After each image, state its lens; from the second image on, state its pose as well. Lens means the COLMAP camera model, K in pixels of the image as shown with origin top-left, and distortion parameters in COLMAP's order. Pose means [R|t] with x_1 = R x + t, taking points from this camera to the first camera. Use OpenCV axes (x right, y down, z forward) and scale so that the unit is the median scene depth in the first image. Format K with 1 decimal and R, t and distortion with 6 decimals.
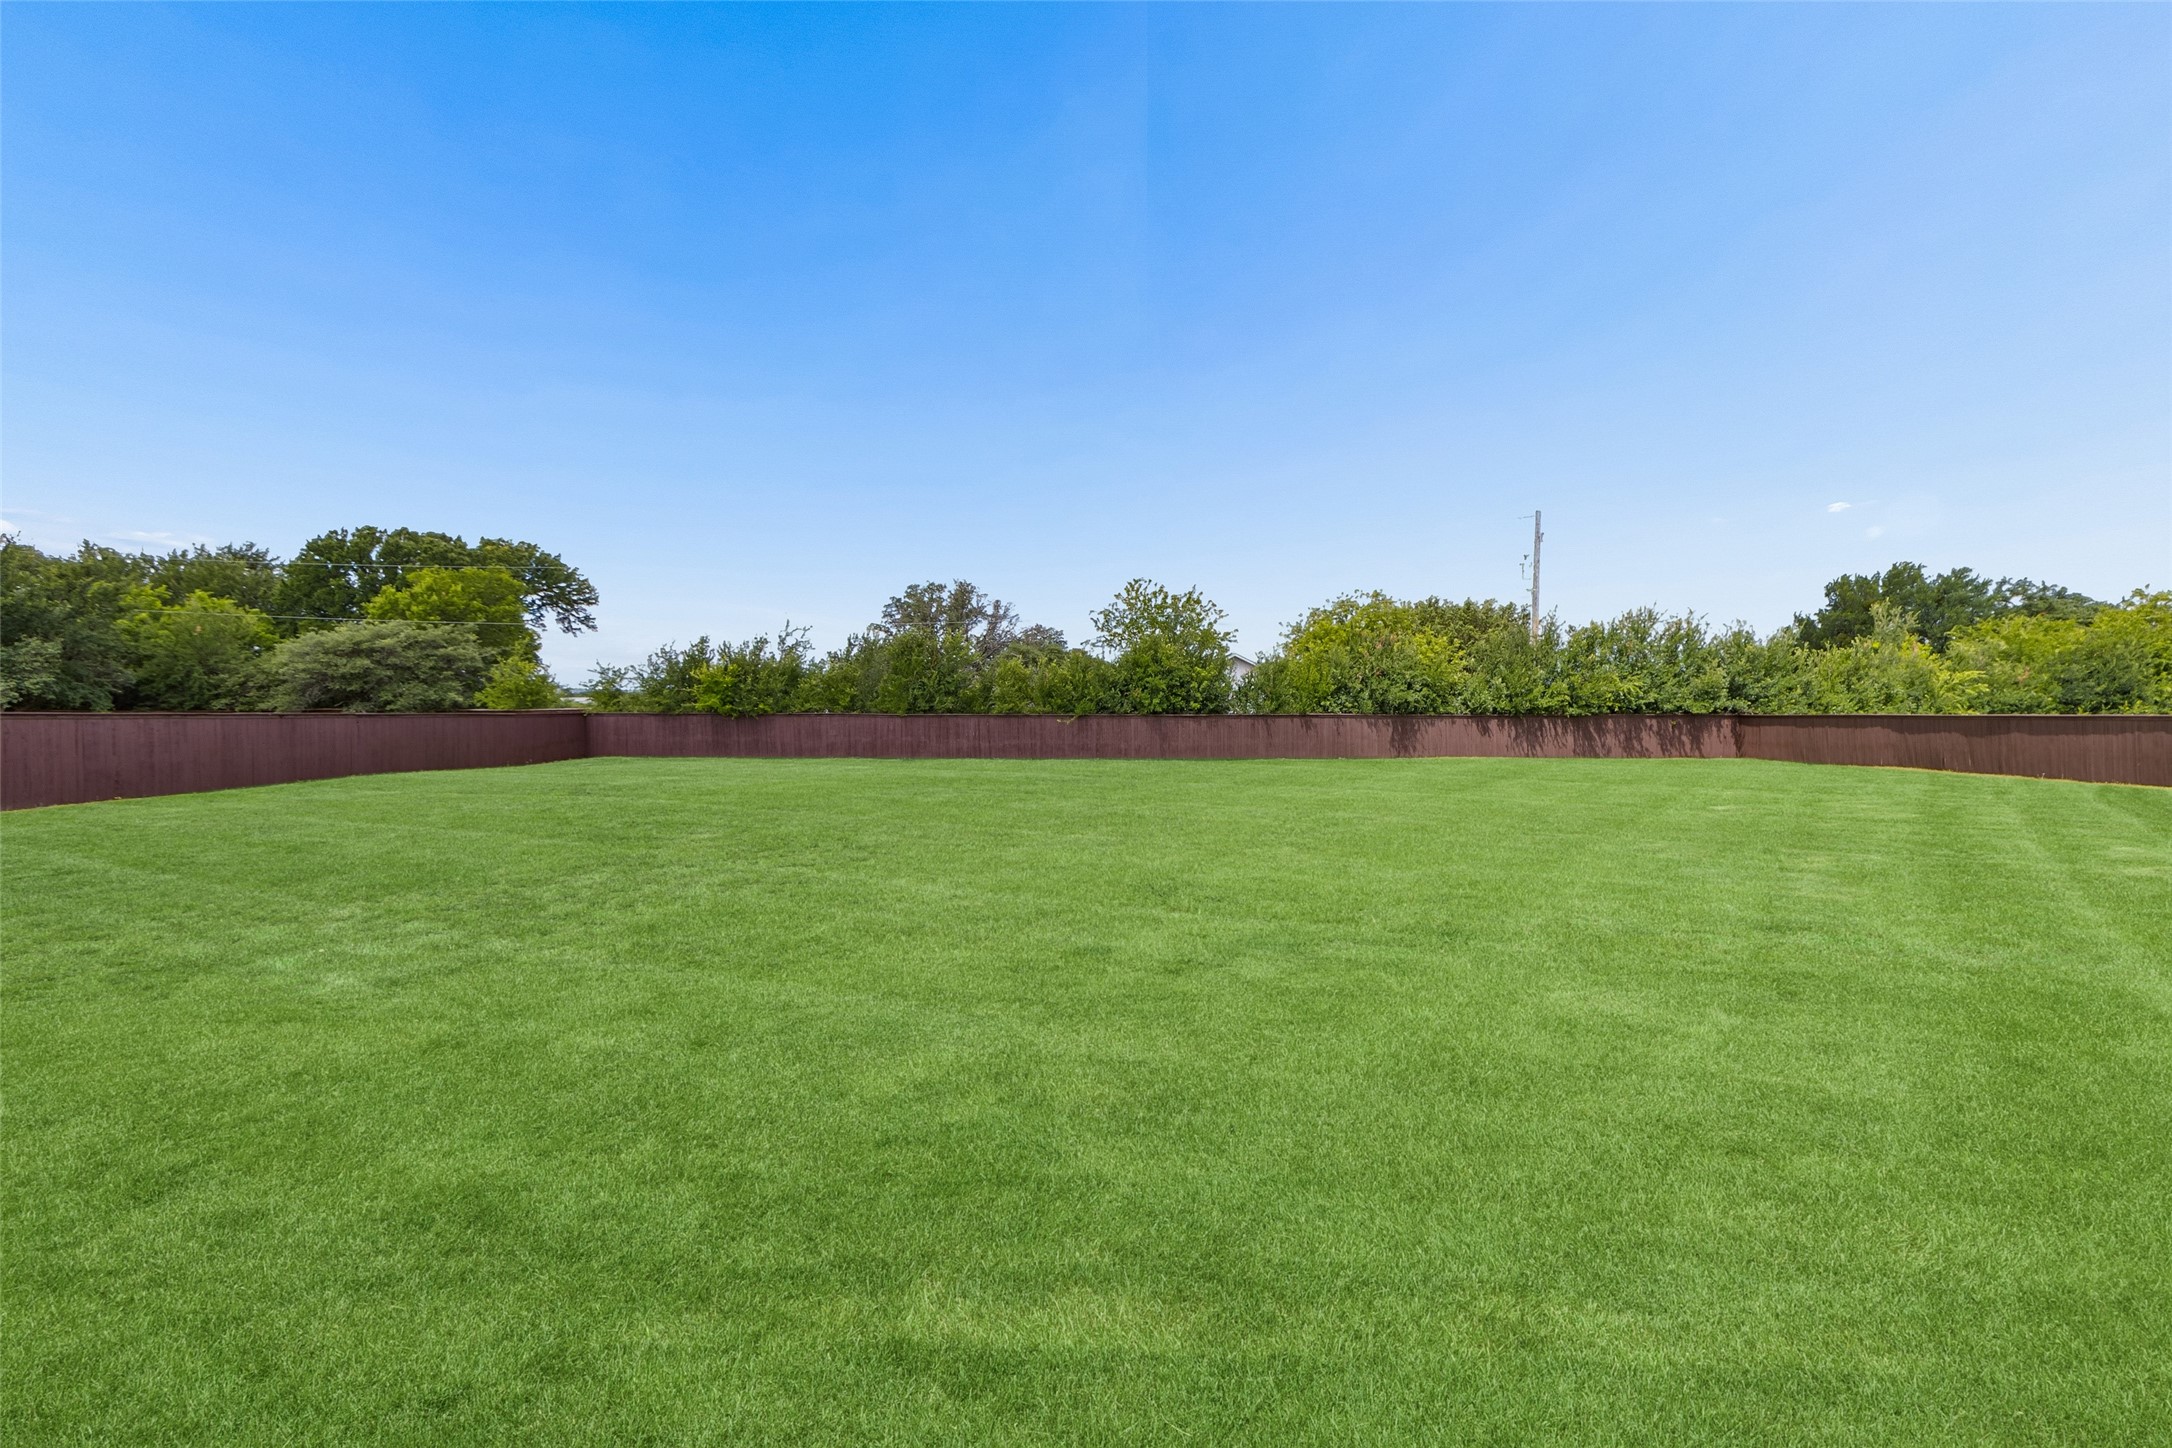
lens RADIAL K [[979.5, 0, 1085.3], [0, 979.5, 722.5], [0, 0, 1]] dist [-0.000666, -0.000366]
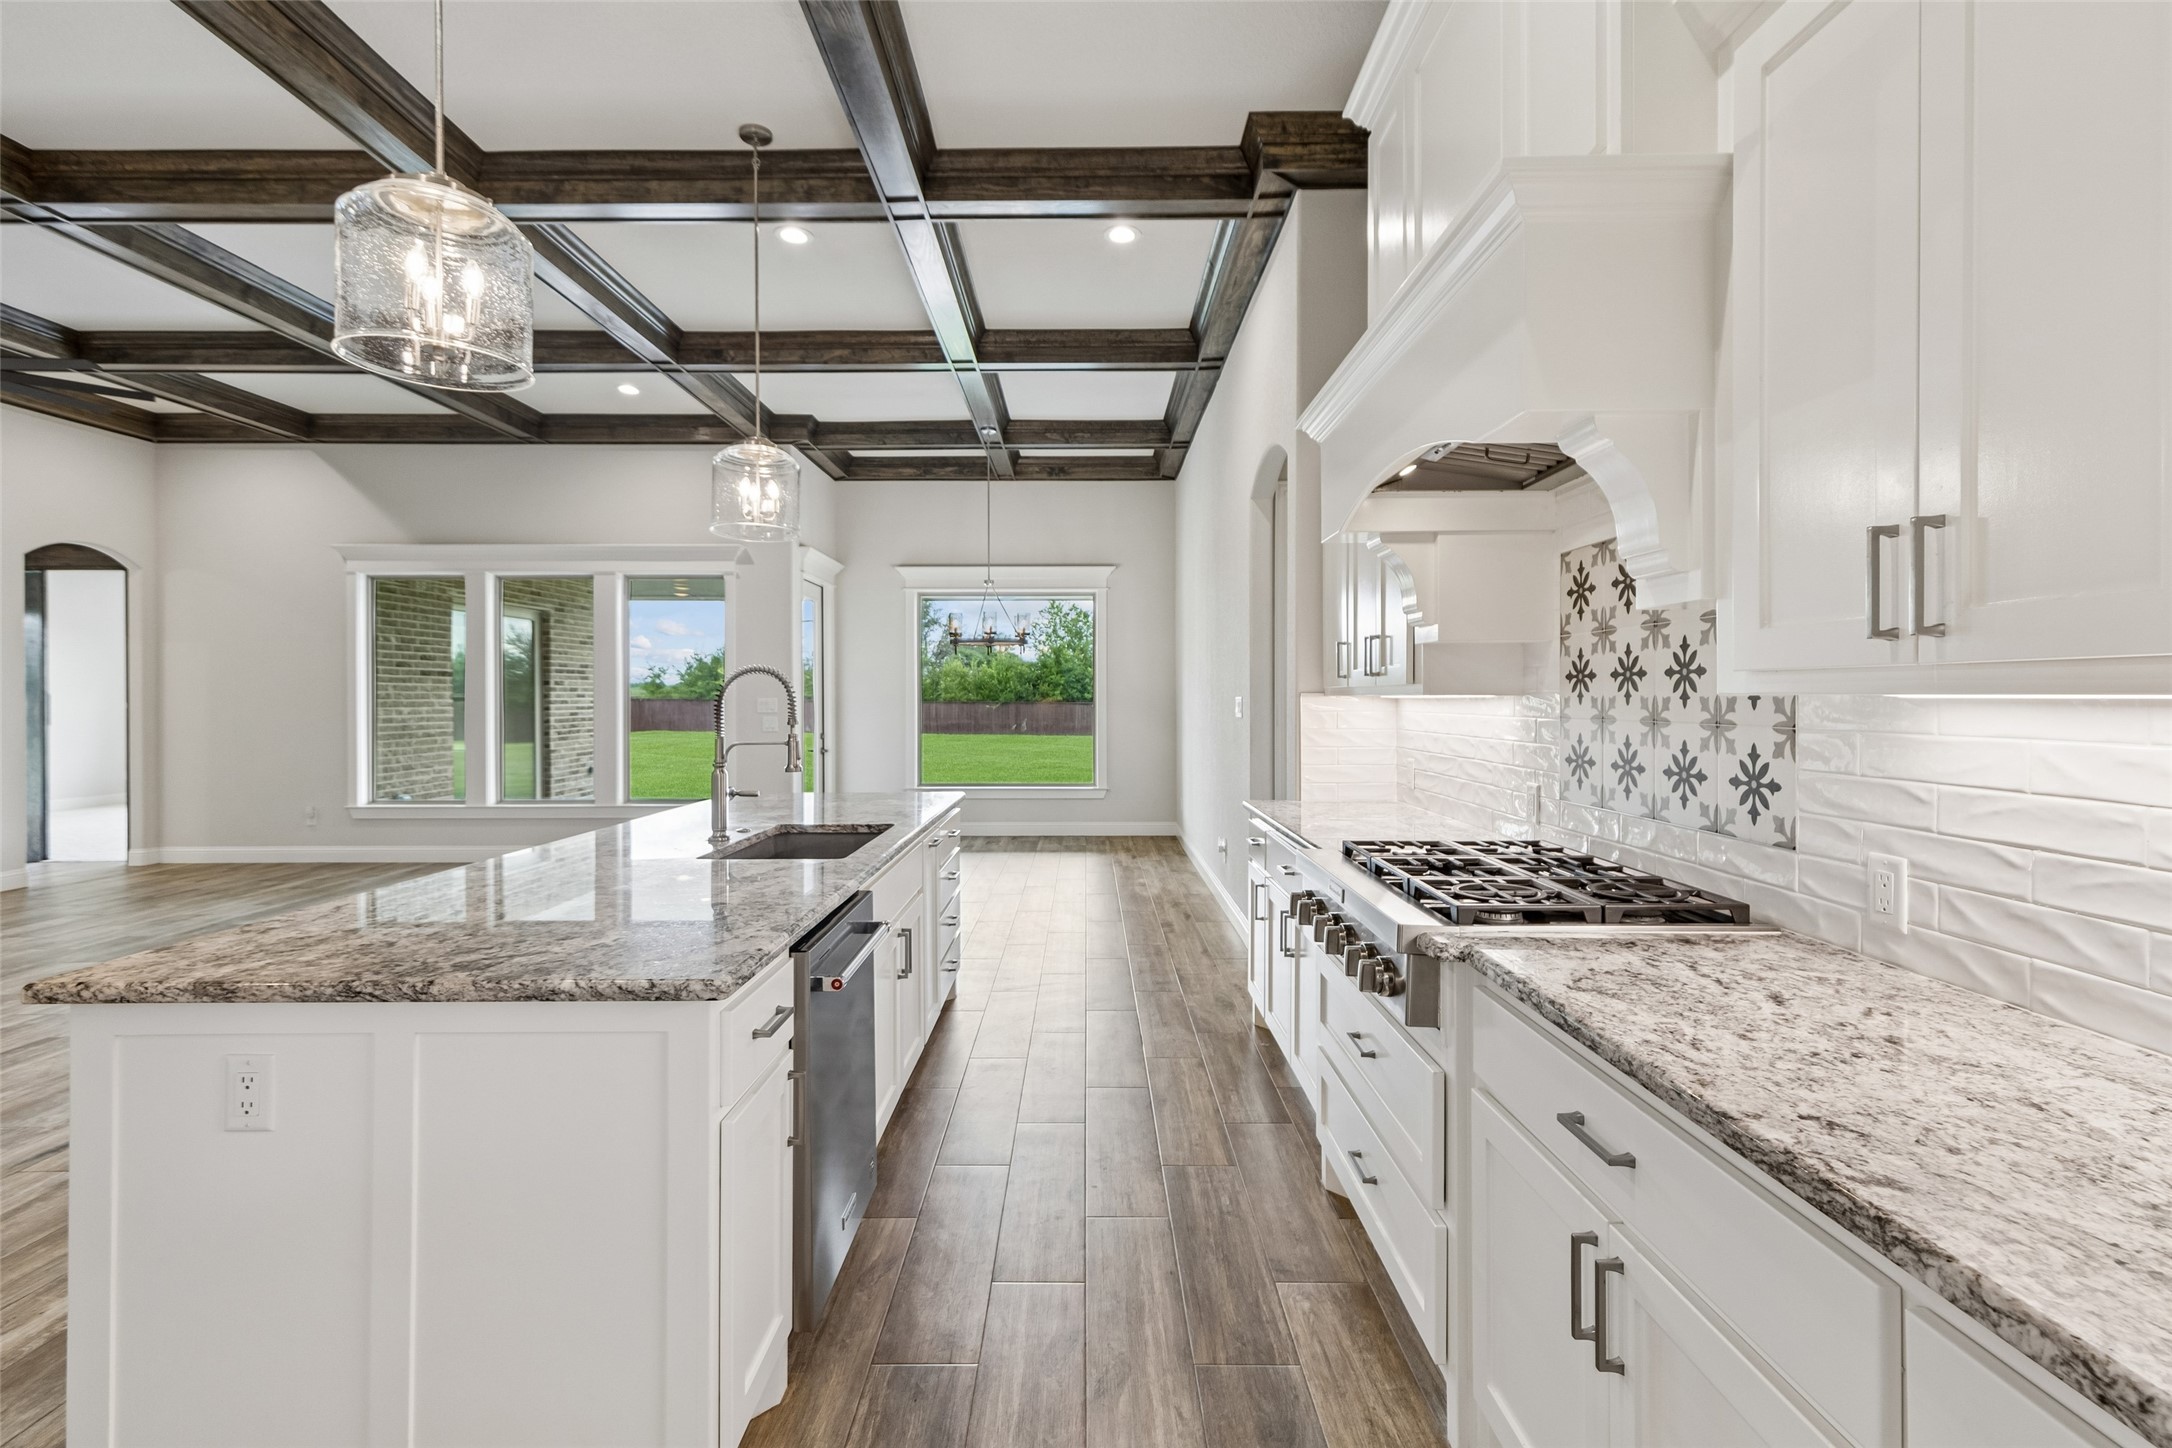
lens RADIAL K [[979.5, 0, 1092.3], [0, 979.5, 712.7], [0, 0, 1]] dist [-0.000666, -0.000366]
pose [[0.999547, 0.004396, 0.029784, 0.086462], [-0.004254, 0.999979, -0.004842, 0.014175], [-0.029805, 0.004713, 0.999545, -0.412899]]
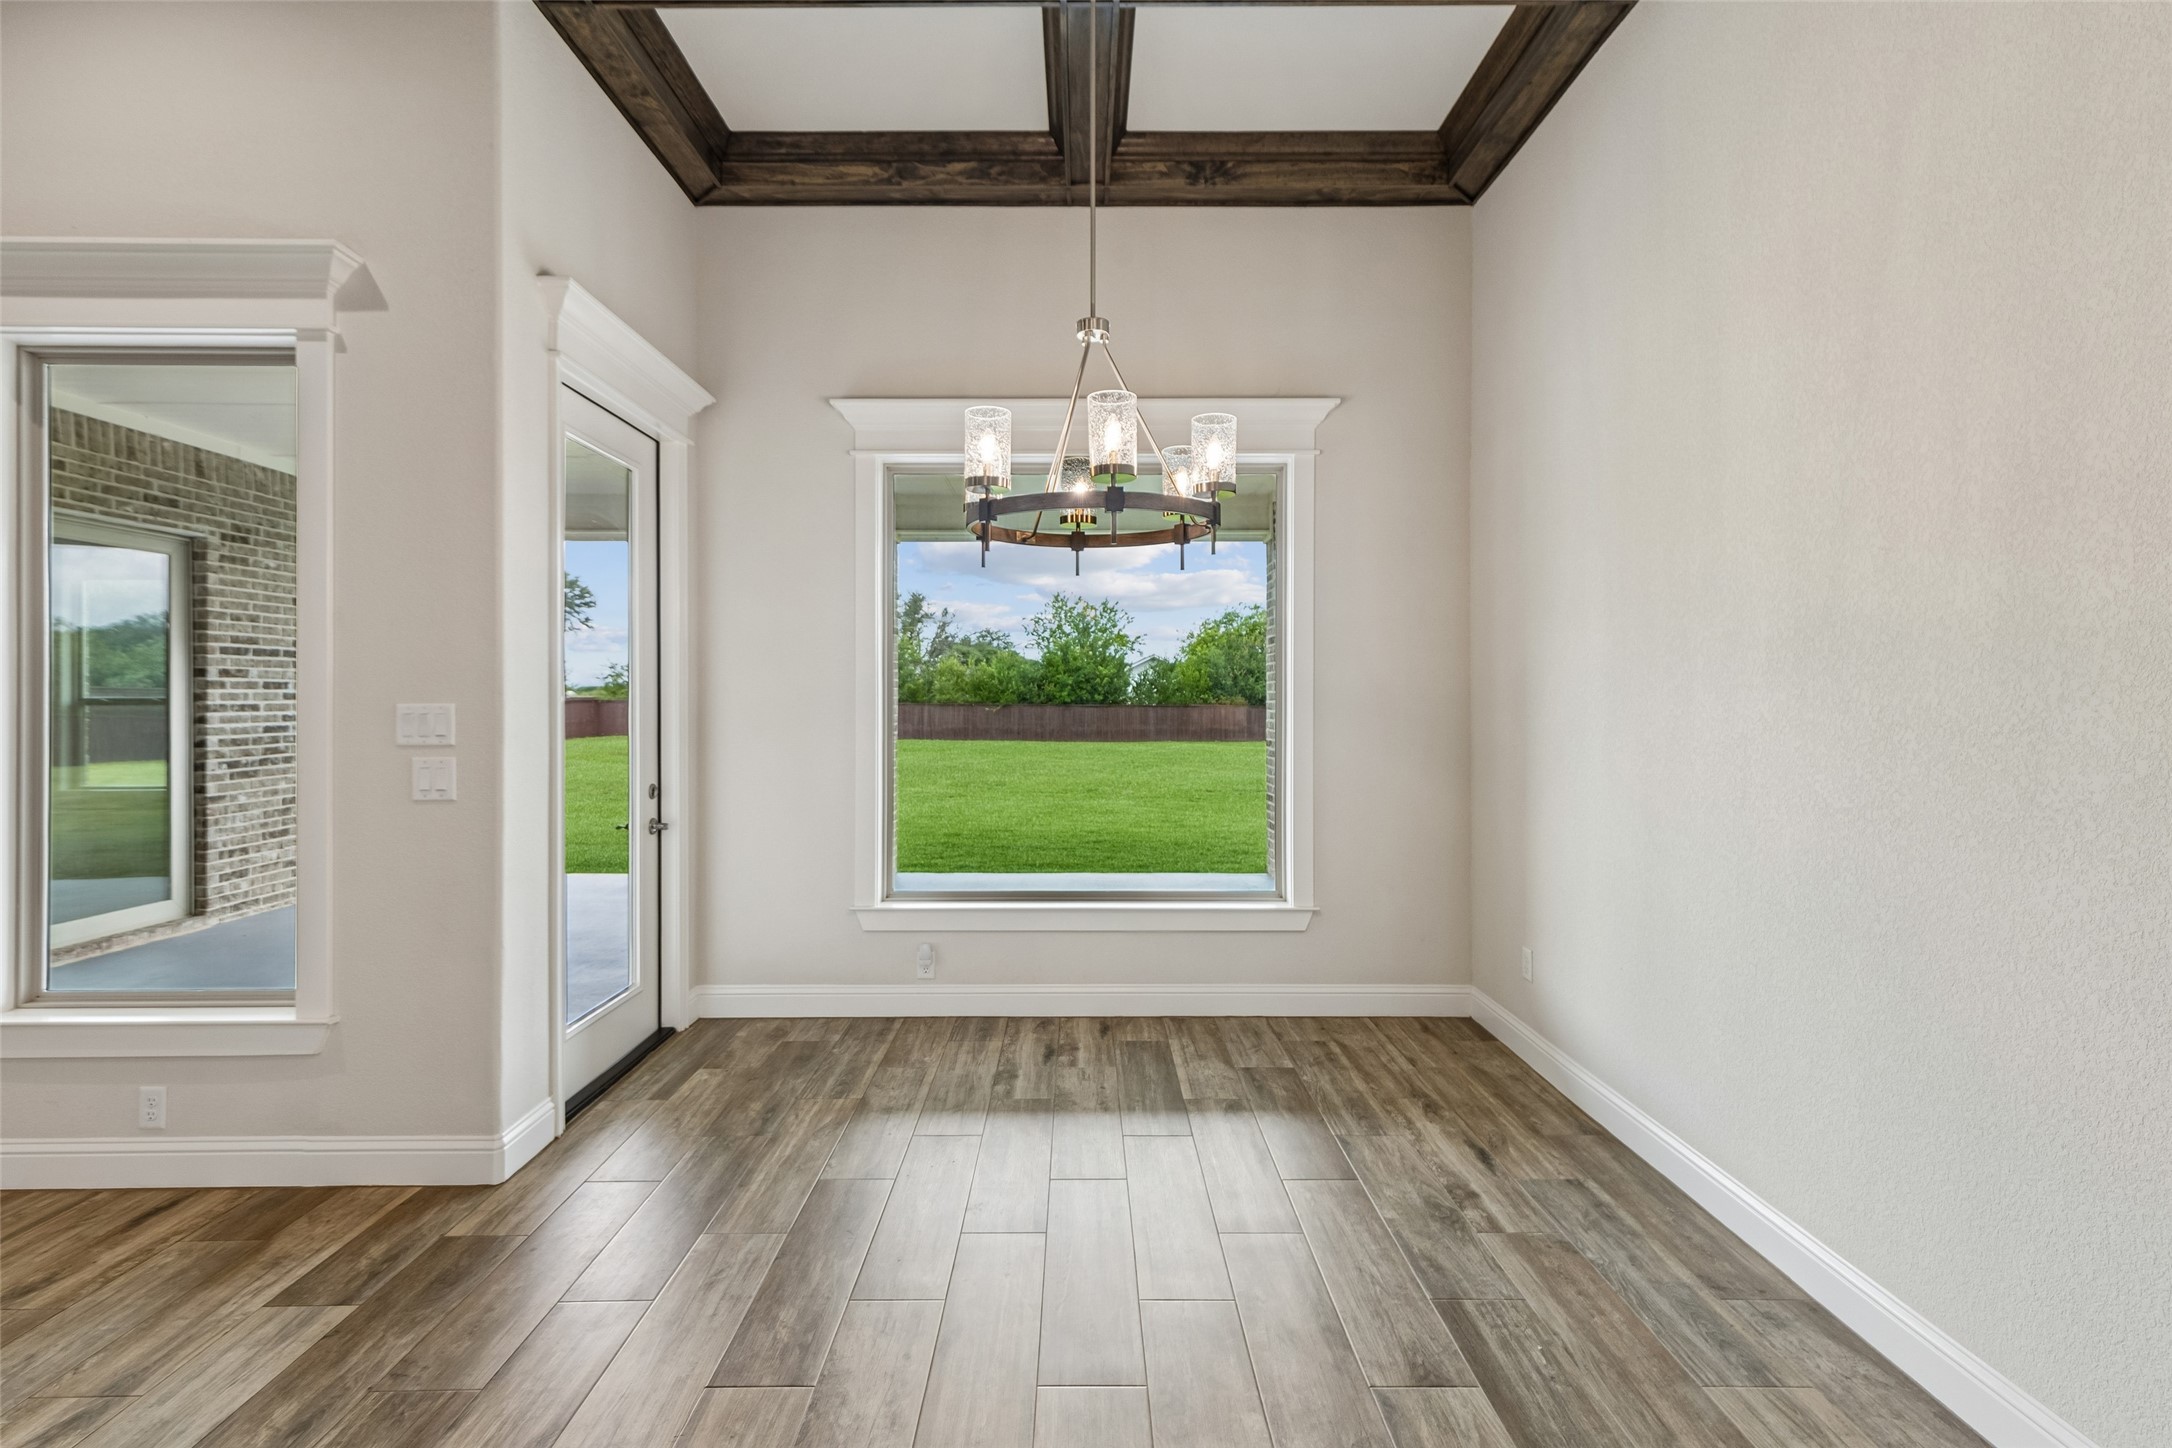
lens RADIAL K [[979.5, 0, 1089.0], [0, 979.5, 715.1], [0, 0, 1]] dist [-0.000666, -0.000366]
pose [[0.999458, 0.005850, 0.032394, 0.067511], [-0.005718, 0.999975, -0.004186, 0.010957], [-0.032417, 0.003999, 0.999466, -0.260753]]
